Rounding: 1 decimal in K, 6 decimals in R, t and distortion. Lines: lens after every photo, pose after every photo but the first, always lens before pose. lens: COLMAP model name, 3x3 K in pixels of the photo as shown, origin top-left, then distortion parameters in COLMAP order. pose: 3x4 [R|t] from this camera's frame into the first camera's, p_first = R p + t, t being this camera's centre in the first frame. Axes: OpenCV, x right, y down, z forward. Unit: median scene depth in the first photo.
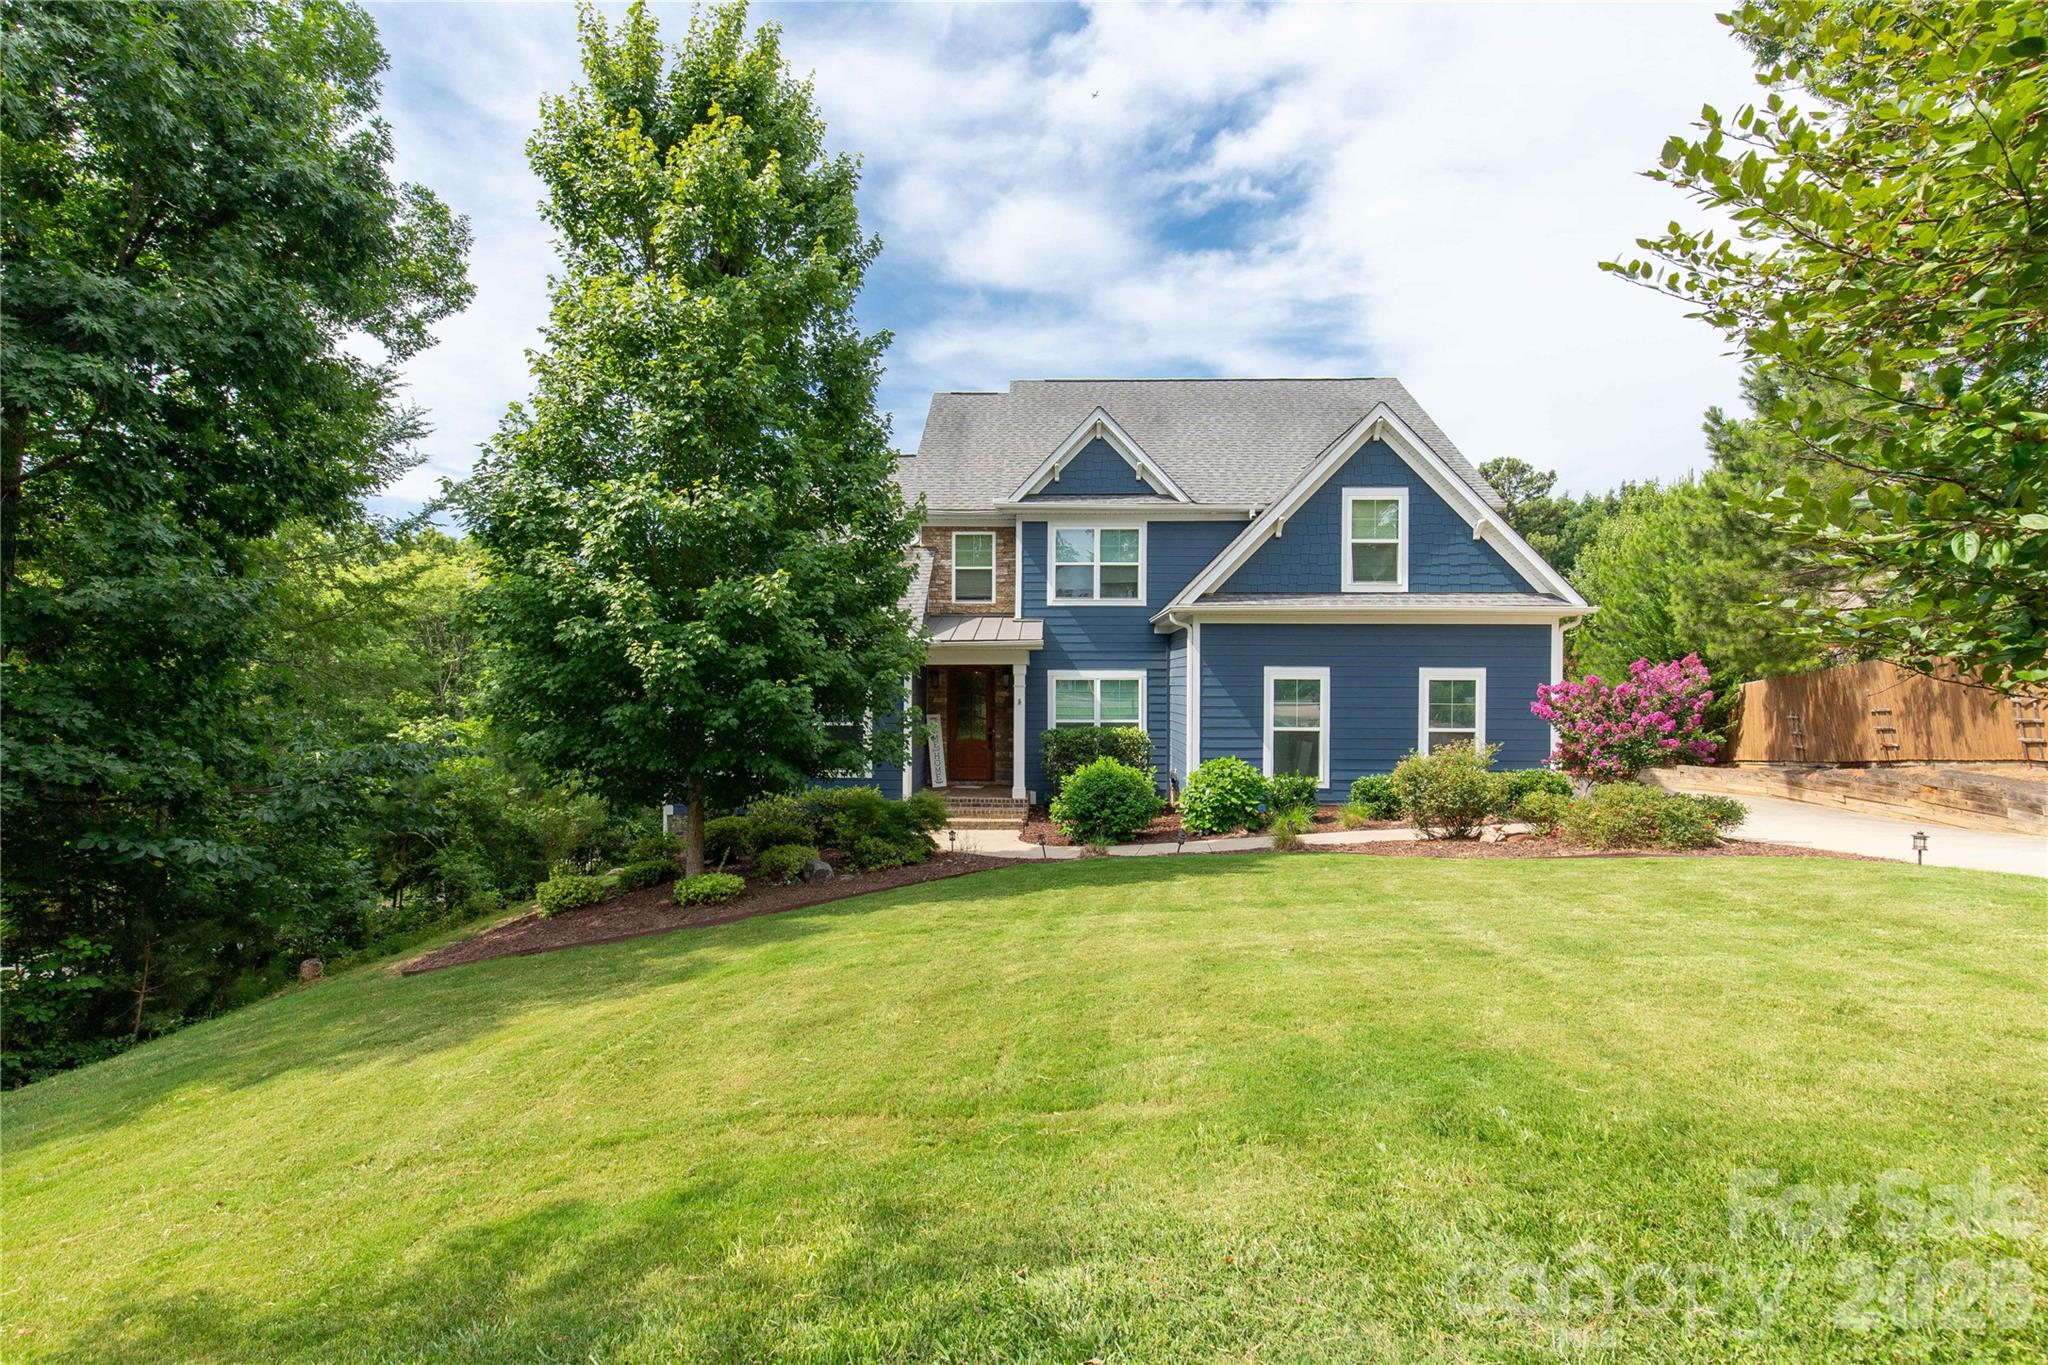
lens RADIAL K [[928.4, 0, 1031.3], [0, 928.4, 674.9], [0, 0, 1]] dist [0.011654, -0.000902]
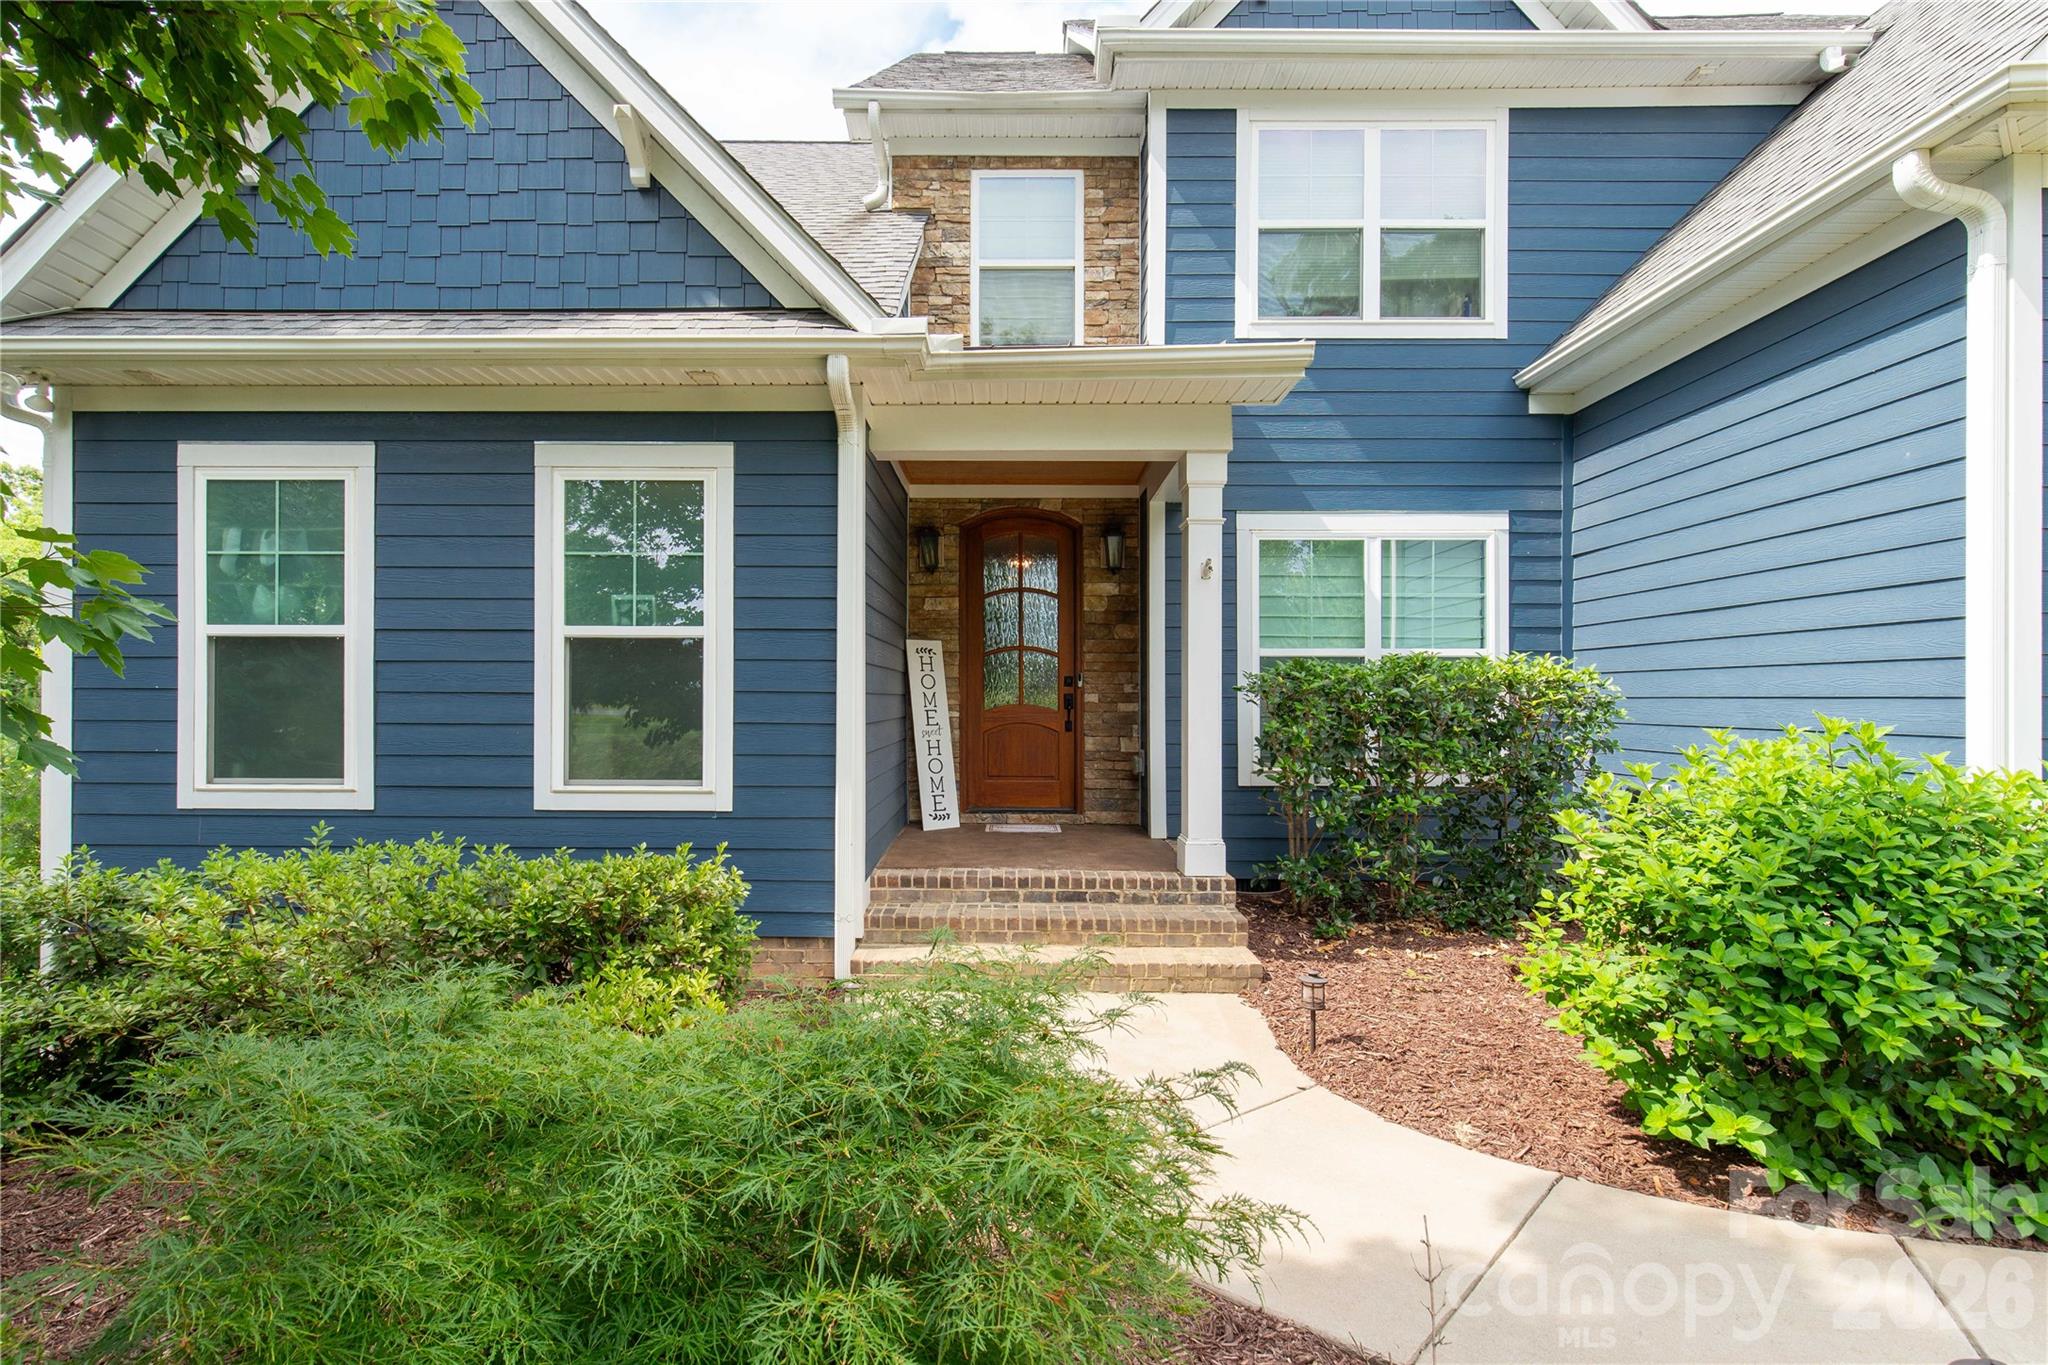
lens RADIAL K [[928.4, 0, 1018.7], [0, 928.4, 697.6], [0, 0, 1]] dist [0.011654, -0.000902]
pose [[0.999651, 0.001463, 0.026379, -0.078655], [-0.001730, 0.999947, 0.010103, 0.064158], [-0.026362, -0.010145, 0.999601, 0.632976]]
